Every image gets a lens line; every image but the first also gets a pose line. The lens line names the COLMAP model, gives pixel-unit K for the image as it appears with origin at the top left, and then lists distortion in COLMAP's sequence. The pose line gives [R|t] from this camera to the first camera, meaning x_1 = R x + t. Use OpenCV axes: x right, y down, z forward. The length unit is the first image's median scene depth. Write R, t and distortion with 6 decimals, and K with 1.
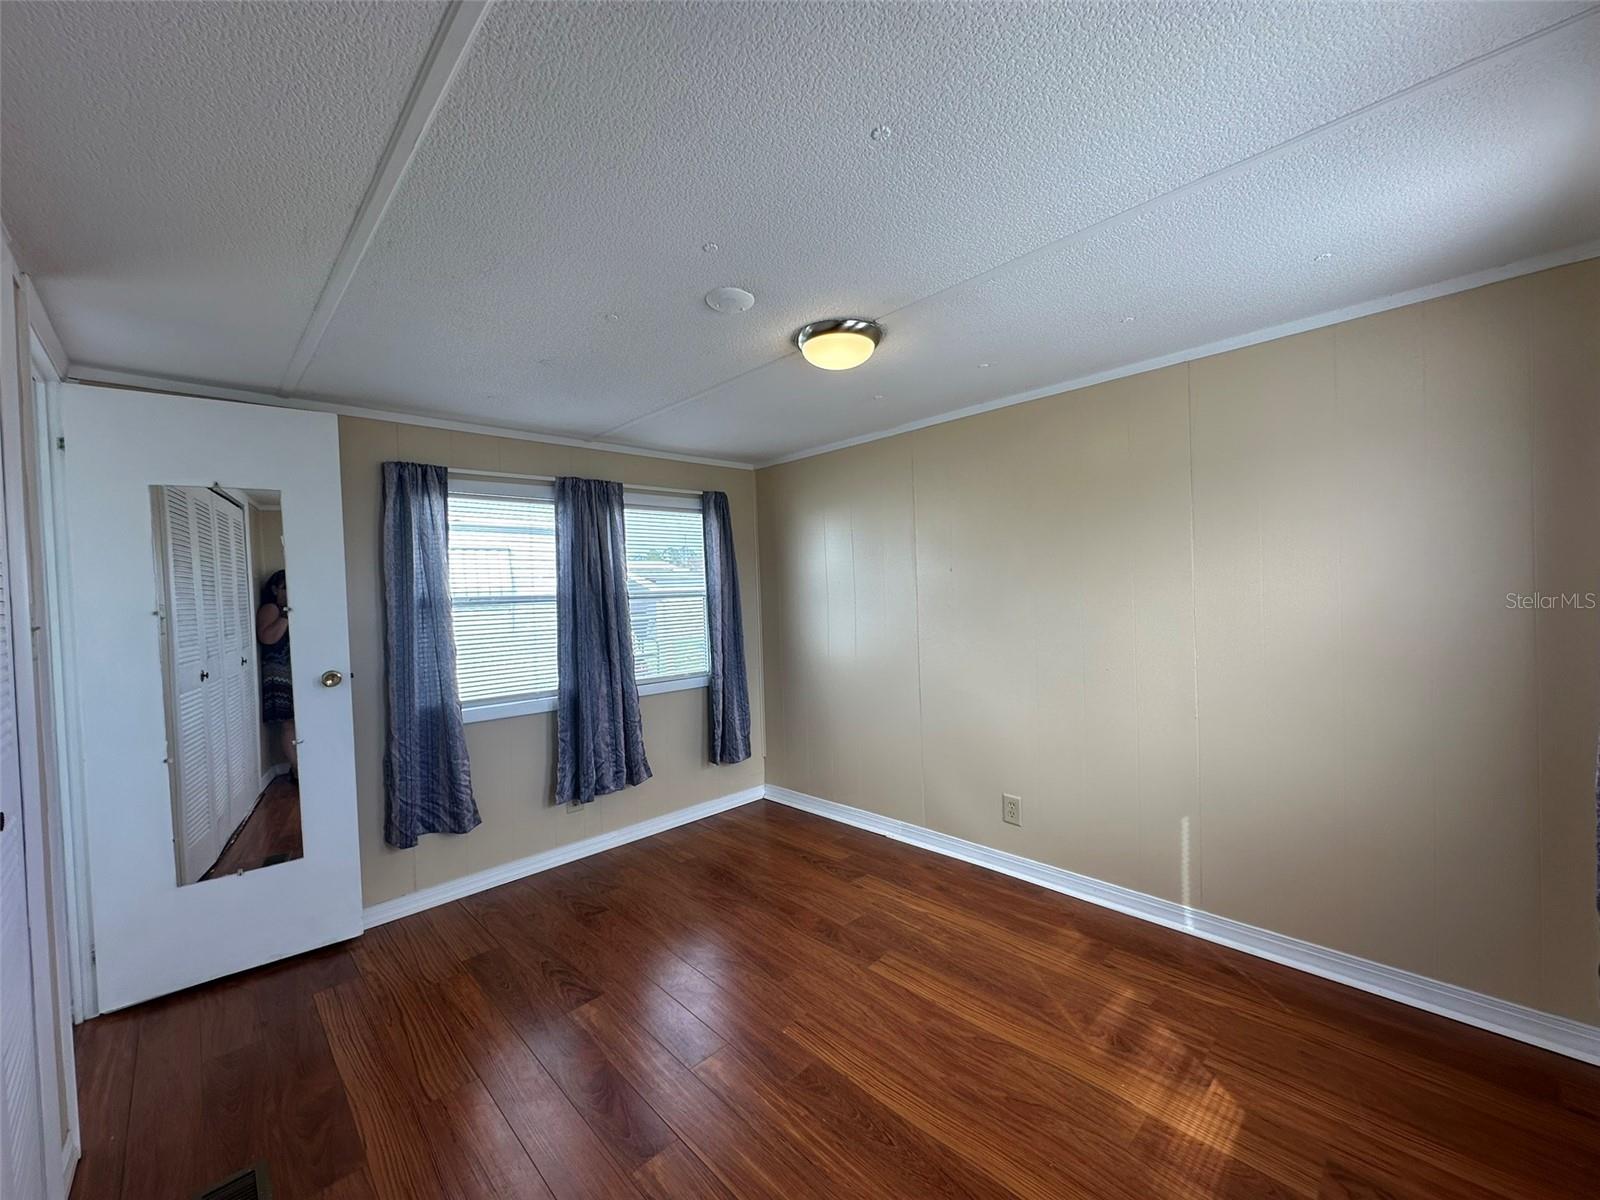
lens RADIAL K [[637.8, 0, 798.5], [0, 637.8, 599.1], [0, 0, 1]] dist [0.000330, 0.000505]
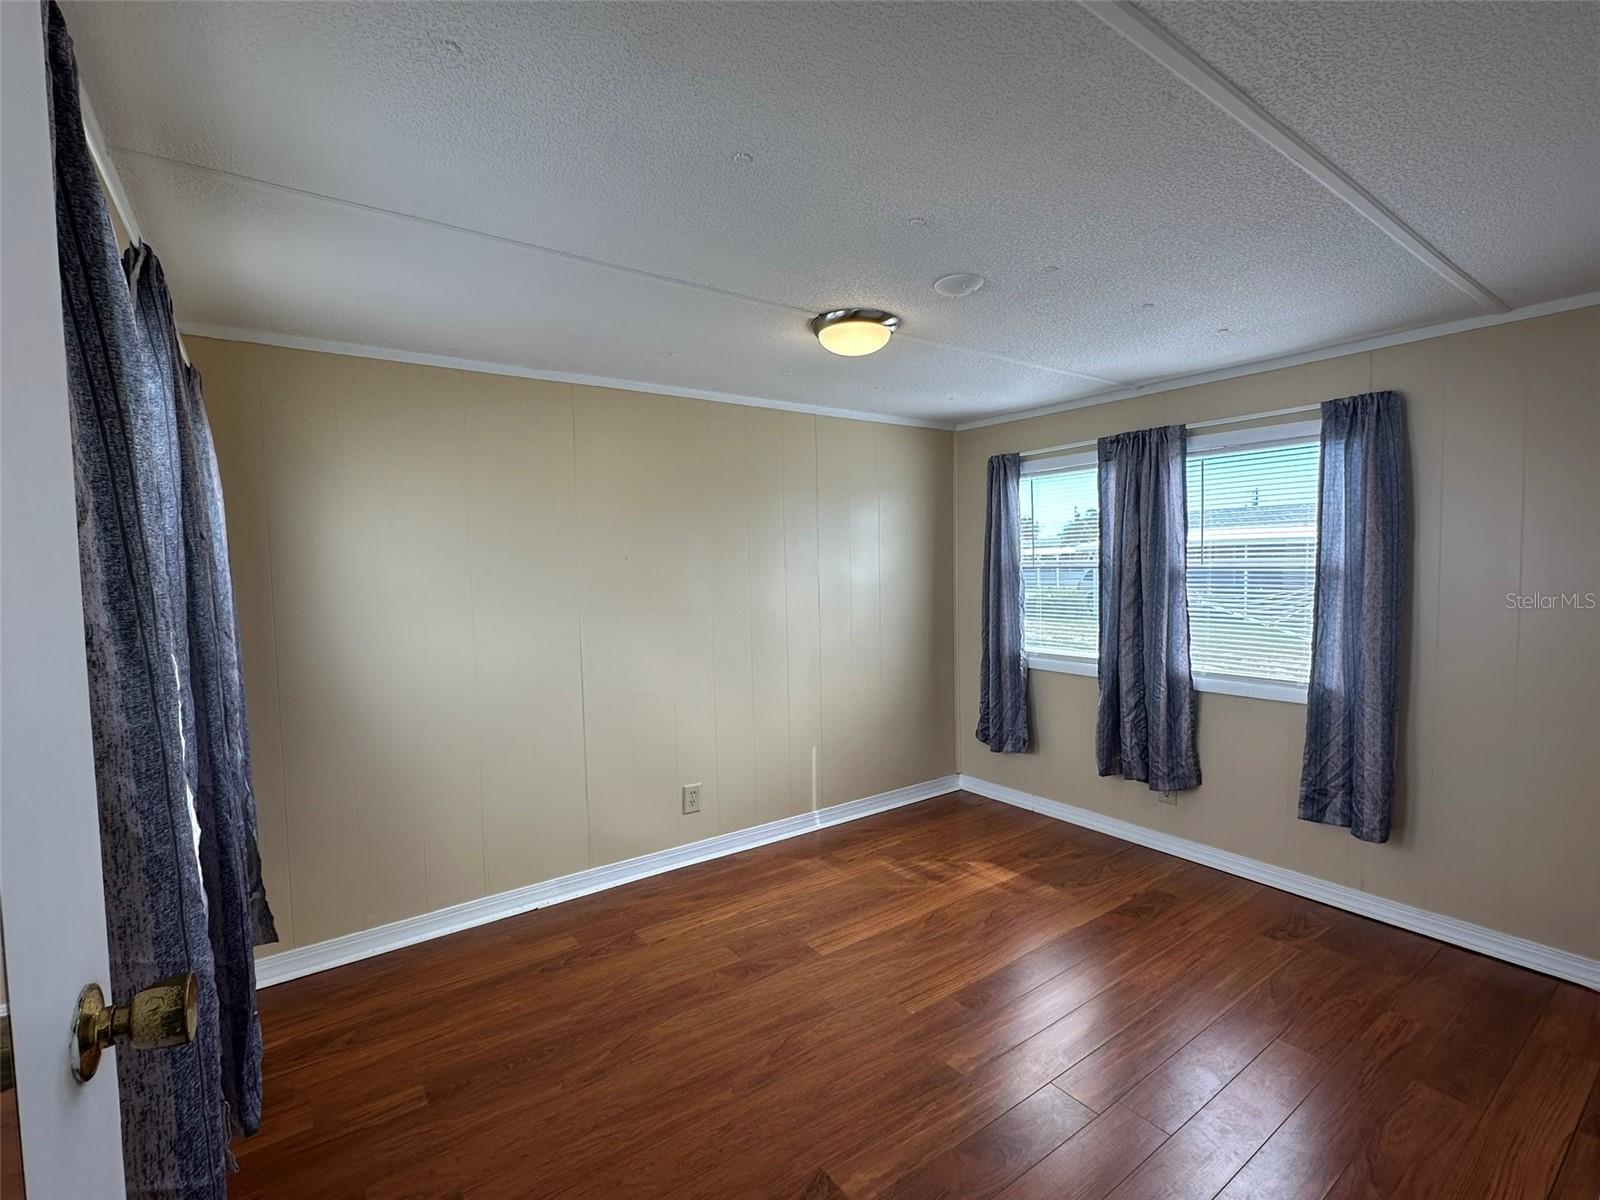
lens RADIAL K [[731.7, 0, 800.0], [0, 731.7, 600.0], [0, 0, 1]] dist [-0.002555, -0.000151]
pose [[0.136878, -0.013098, 0.990501, -1.019689], [0.023172, 0.999681, 0.010017, 0.011892], [-0.990317, 0.021580, 0.137138, 0.868656]]
